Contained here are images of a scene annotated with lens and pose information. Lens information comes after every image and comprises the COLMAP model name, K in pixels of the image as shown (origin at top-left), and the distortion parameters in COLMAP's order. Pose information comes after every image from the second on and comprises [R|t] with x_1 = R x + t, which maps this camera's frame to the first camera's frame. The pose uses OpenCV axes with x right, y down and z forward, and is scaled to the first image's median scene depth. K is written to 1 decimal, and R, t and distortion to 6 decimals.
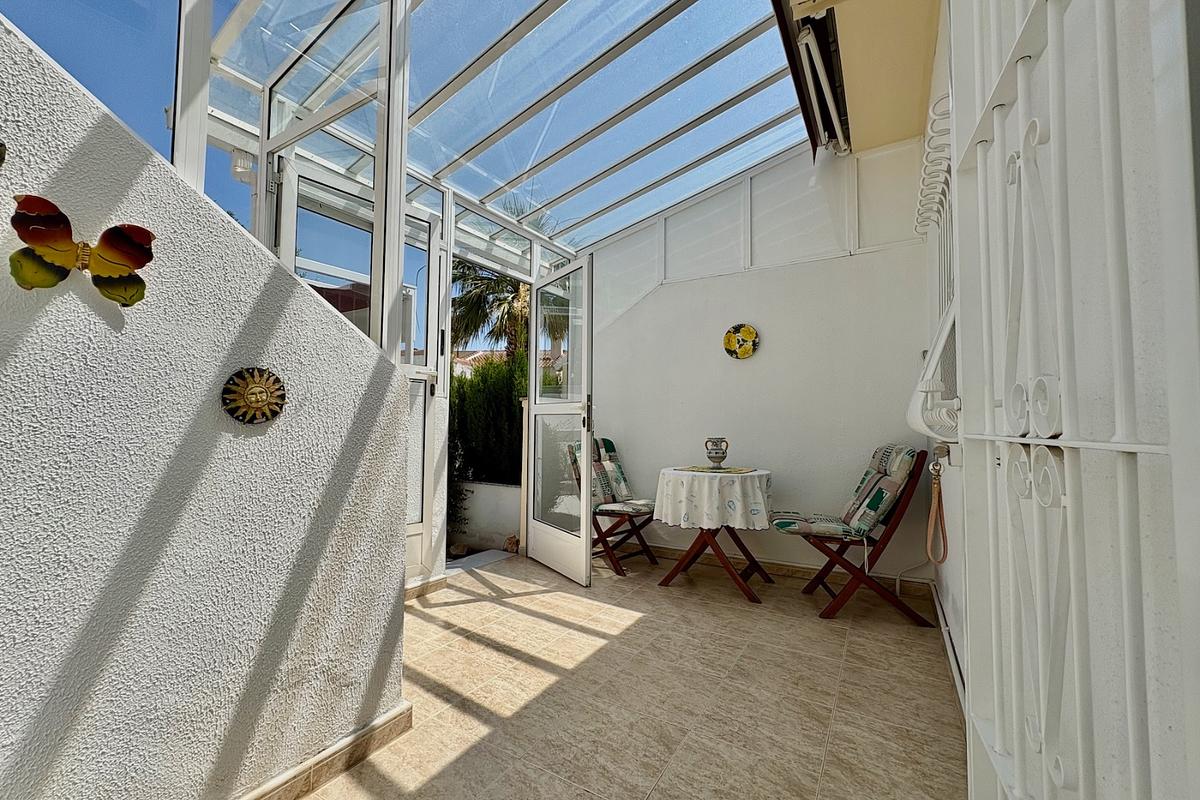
lens RADIAL K [[476.7, 0, 600.0], [0, 476.7, 400.0], [0, 0, 1]] dist [-0.003457, -0.000017]
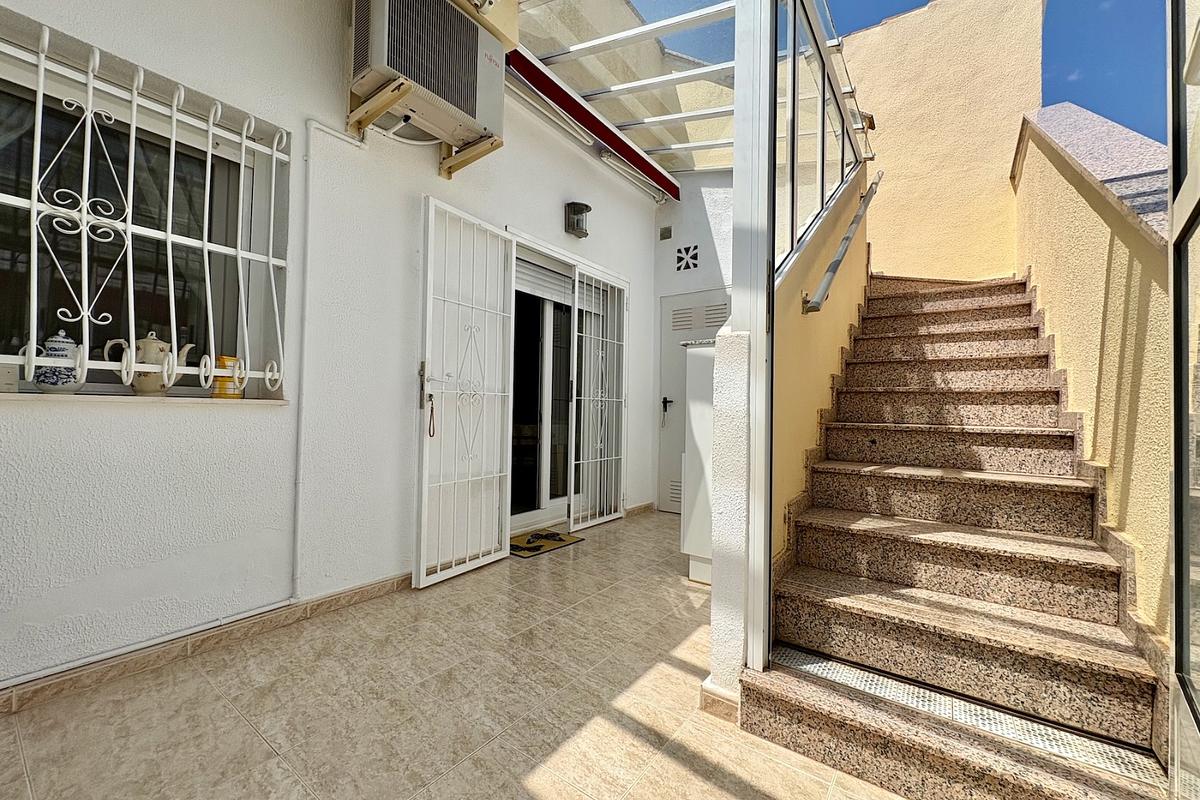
lens RADIAL K [[476.7, 0, 600.0], [0, 476.7, 400.0], [0, 0, 1]] dist [-0.003457, -0.000017]
pose [[-0.995809, -0.024858, 0.088009, -0.263144], [-0.030359, 0.997632, -0.061723, 0.145995], [-0.086267, -0.064136, -0.994206, 1.950472]]
